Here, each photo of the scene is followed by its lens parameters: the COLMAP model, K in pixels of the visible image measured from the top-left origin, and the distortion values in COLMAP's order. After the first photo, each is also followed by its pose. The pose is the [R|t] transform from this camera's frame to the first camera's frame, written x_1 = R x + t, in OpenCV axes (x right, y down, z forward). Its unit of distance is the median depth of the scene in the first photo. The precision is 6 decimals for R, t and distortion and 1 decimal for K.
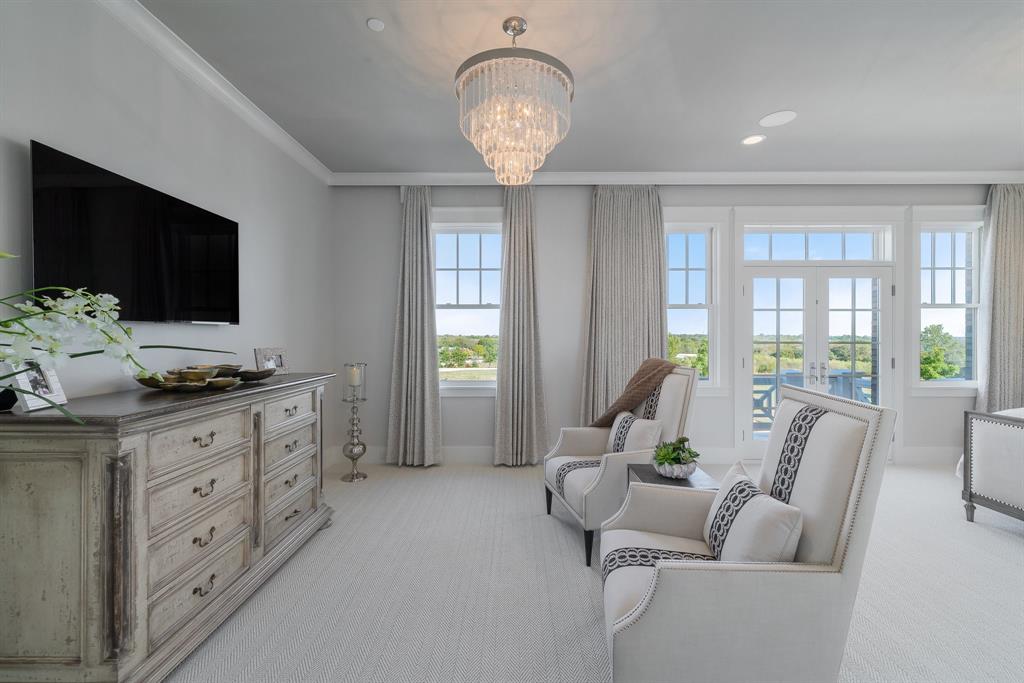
lens RADIAL K [[440.8, 0, 513.1], [0, 440.8, 337.3], [0, 0, 1]] dist [0.002080, 0.000422]
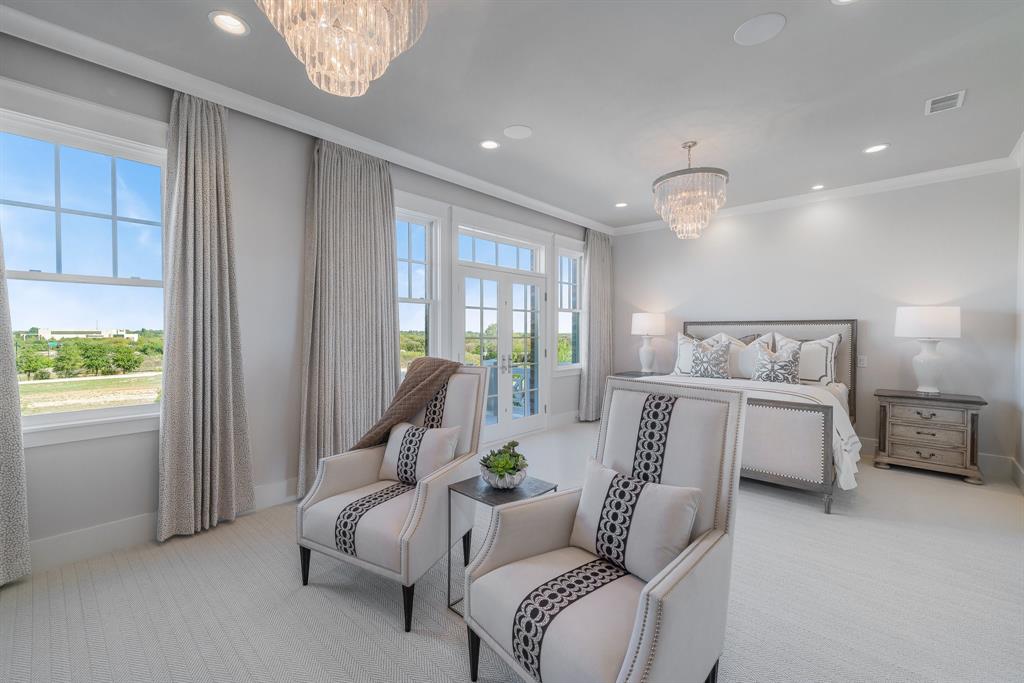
lens RADIAL K [[440.8, 0, 513.1], [0, 440.8, 337.3], [0, 0, 1]] dist [0.002080, 0.000422]
pose [[0.657471, -0.008150, 0.753436, -0.178432], [0.000059, 0.999942, 0.010765, -0.001702], [-0.753480, -0.007033, 0.657433, 0.224656]]
